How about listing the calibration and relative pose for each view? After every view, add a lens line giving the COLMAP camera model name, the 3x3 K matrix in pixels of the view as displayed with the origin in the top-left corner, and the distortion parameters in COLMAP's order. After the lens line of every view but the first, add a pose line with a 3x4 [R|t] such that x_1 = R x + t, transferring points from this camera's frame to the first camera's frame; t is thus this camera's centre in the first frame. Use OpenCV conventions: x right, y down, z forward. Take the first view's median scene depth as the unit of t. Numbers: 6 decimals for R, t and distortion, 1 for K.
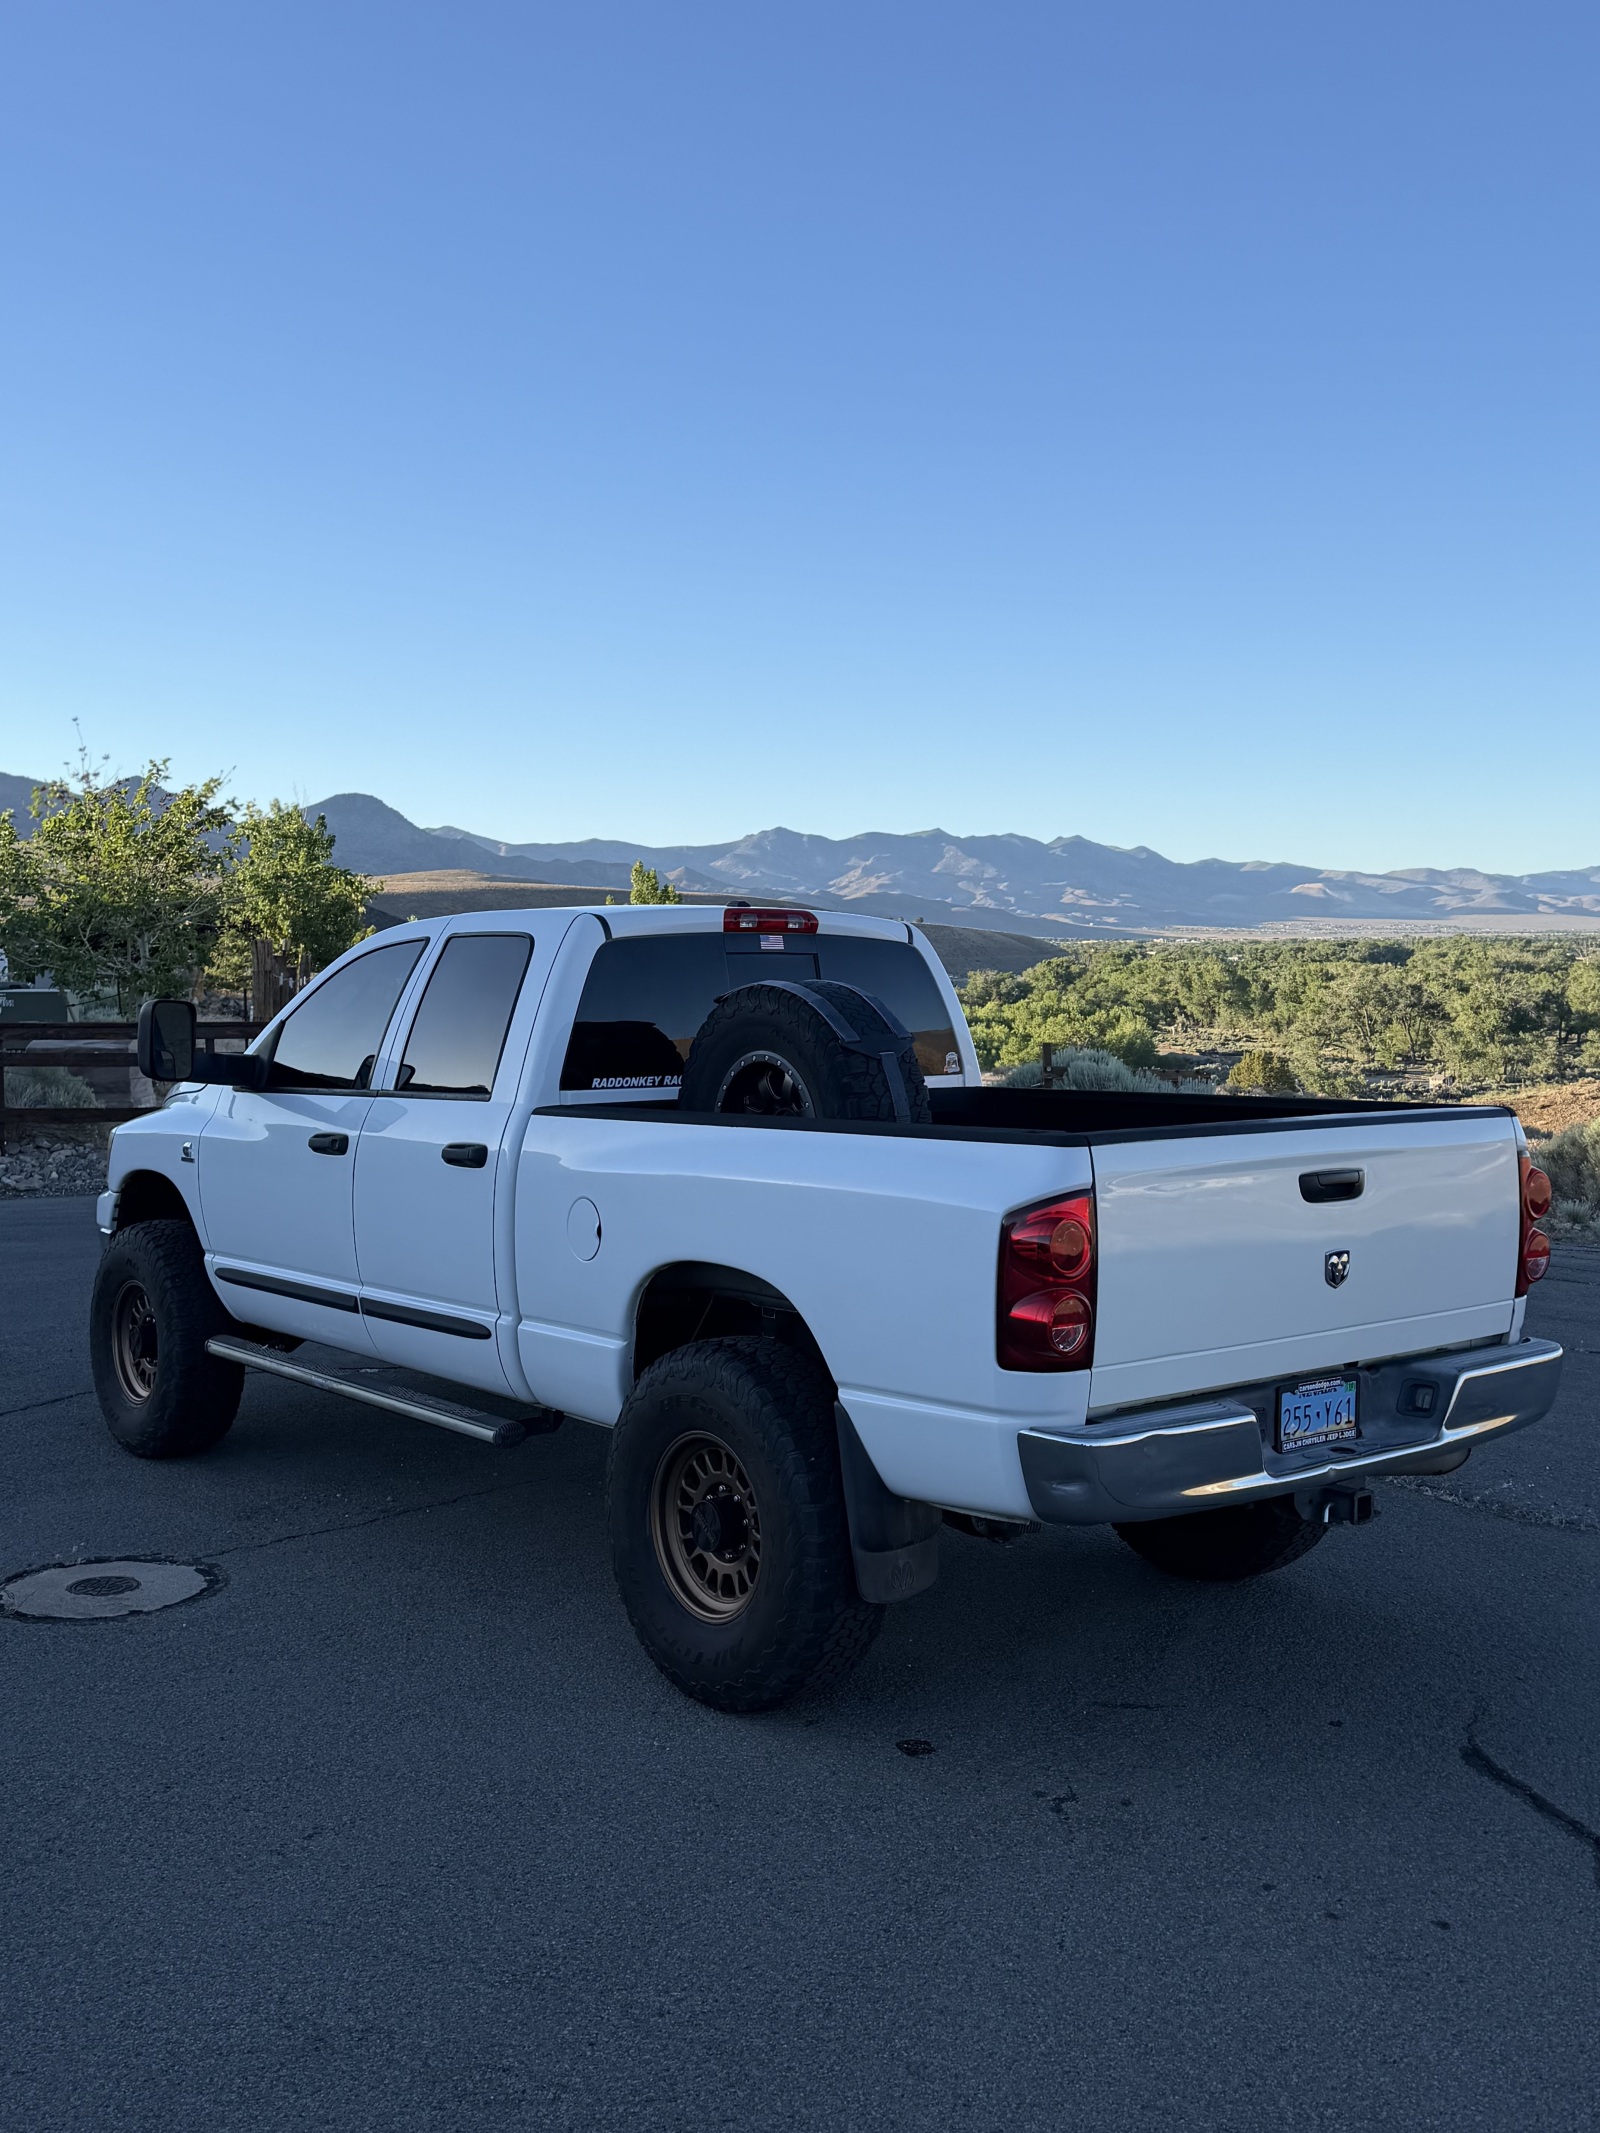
lens RADIAL K [[2098.4, 0, 800.0], [0, 2098.4, 1066.5], [0, 0, 1]] dist [0.164469, -0.455718]
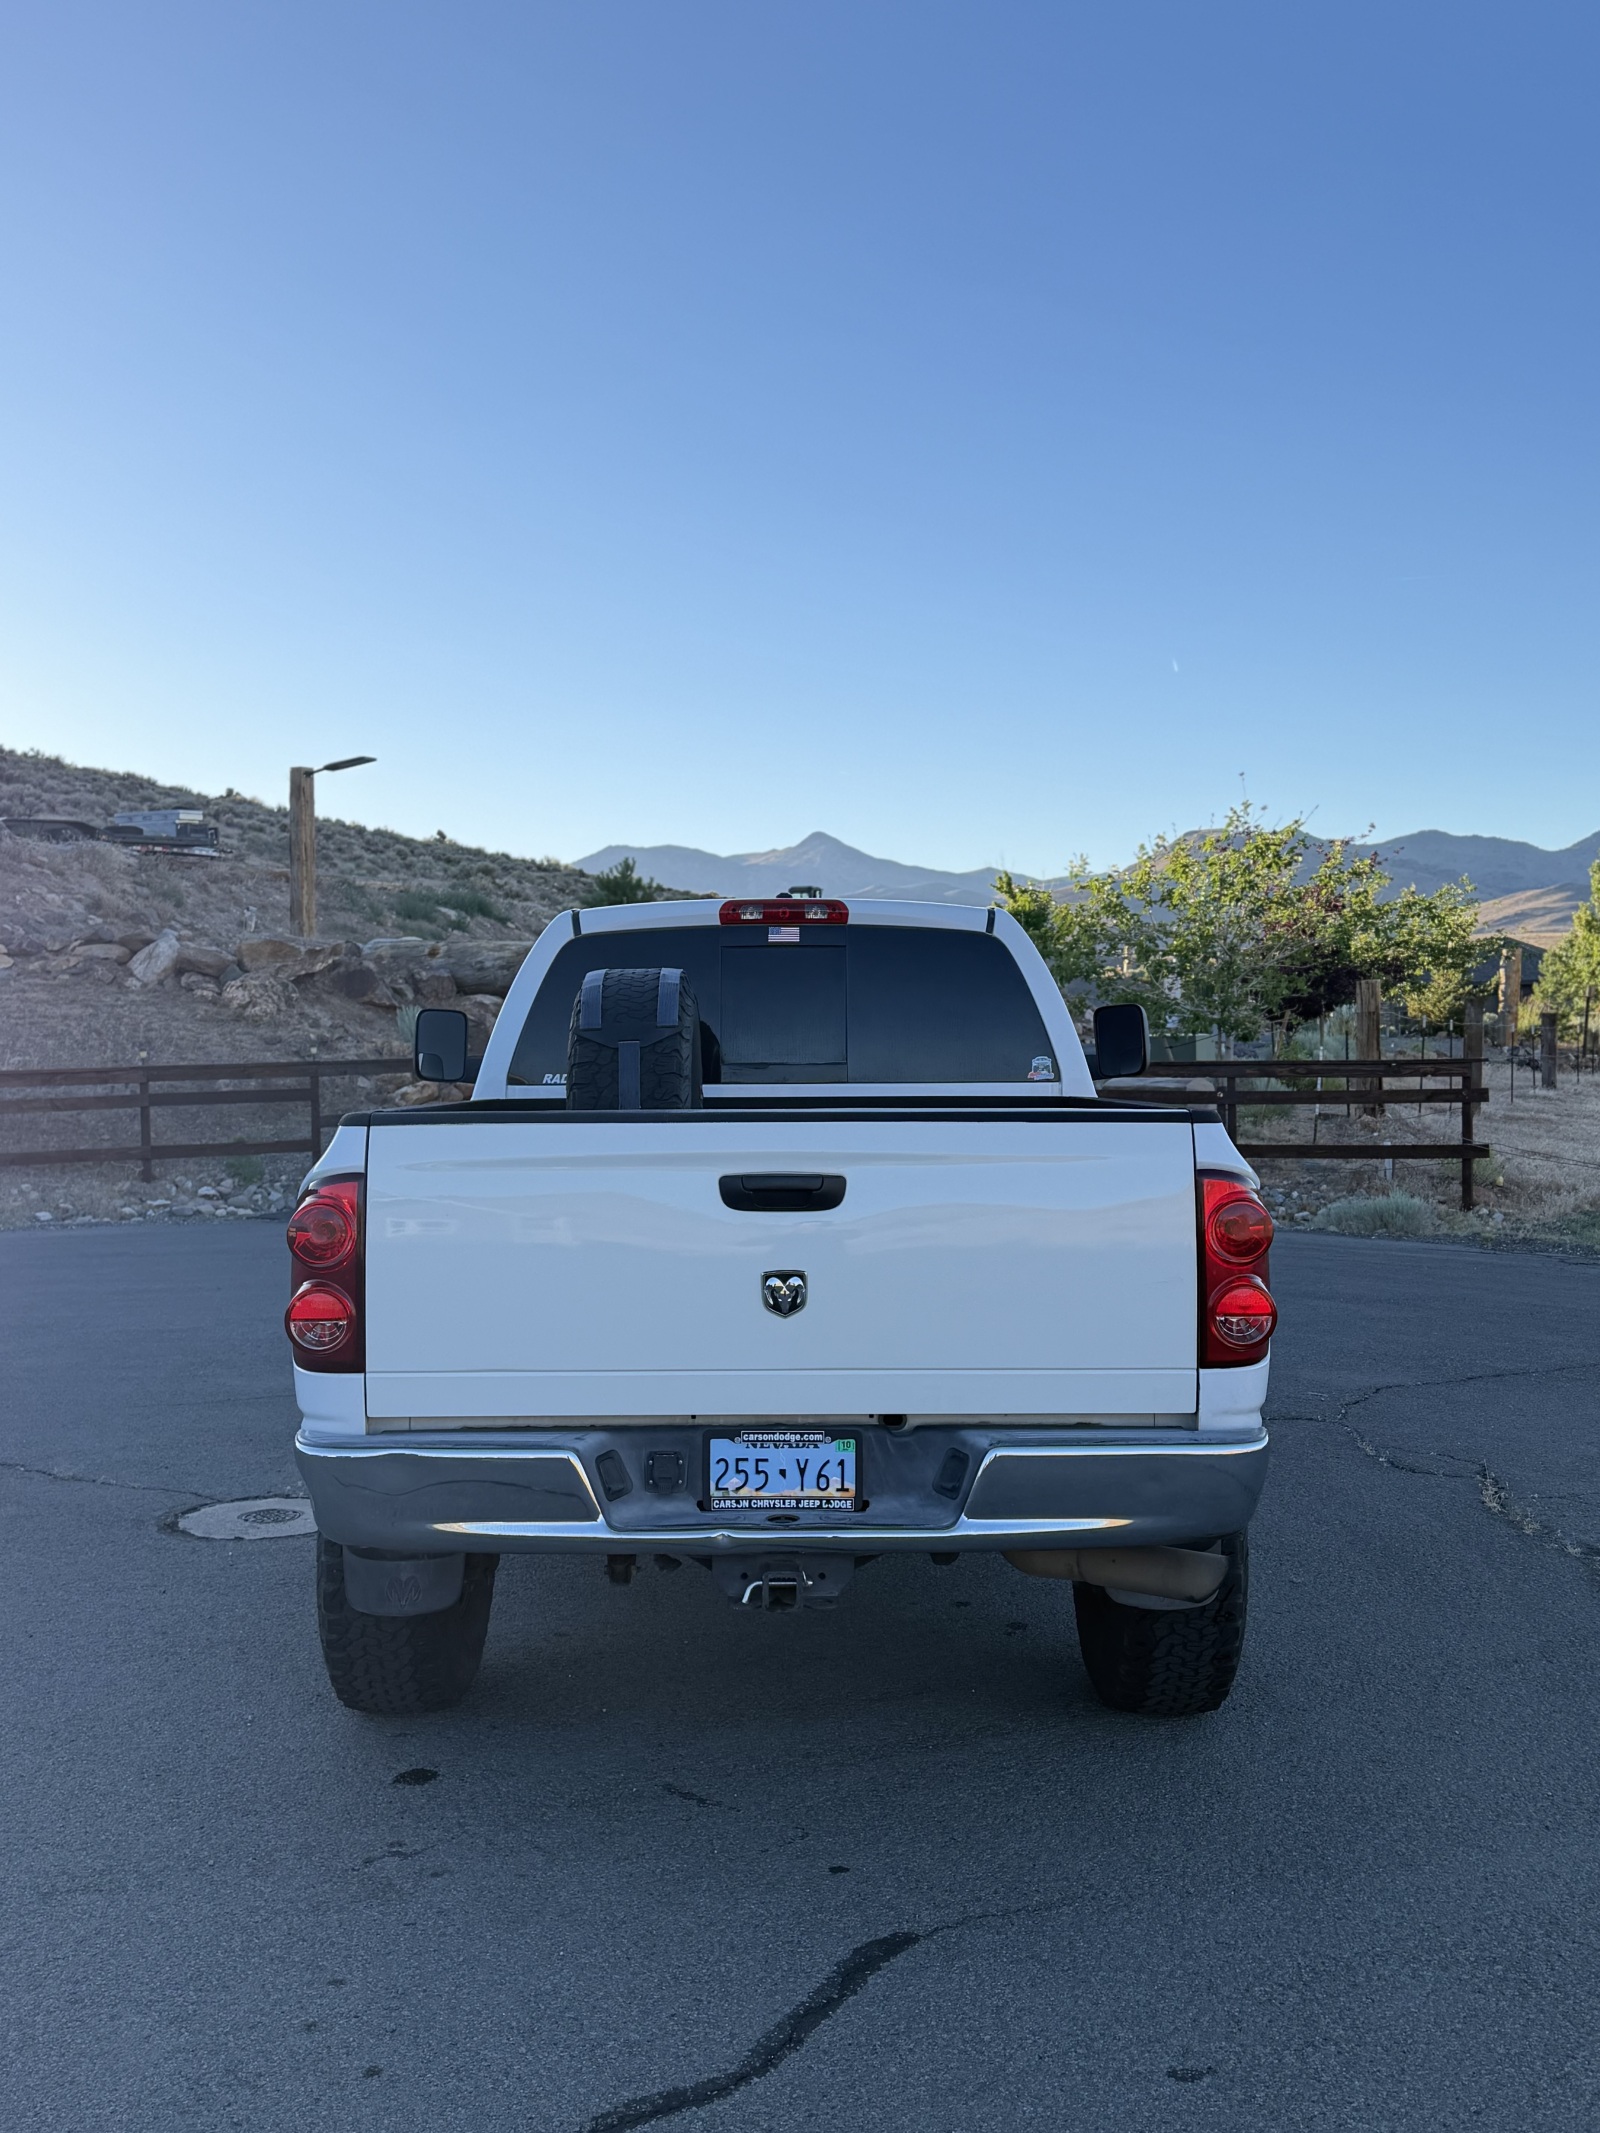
lens RADIAL K [[2098.4, 0, 800.0], [0, 2098.4, 1066.5], [0, 0, 1]] dist [0.164469, -0.455718]
pose [[0.767550, 0.002657, -0.640984, 0.792610], [-0.020759, 0.999570, -0.020715, 0.025157], [0.640653, 0.029206, 0.767275, 0.387974]]
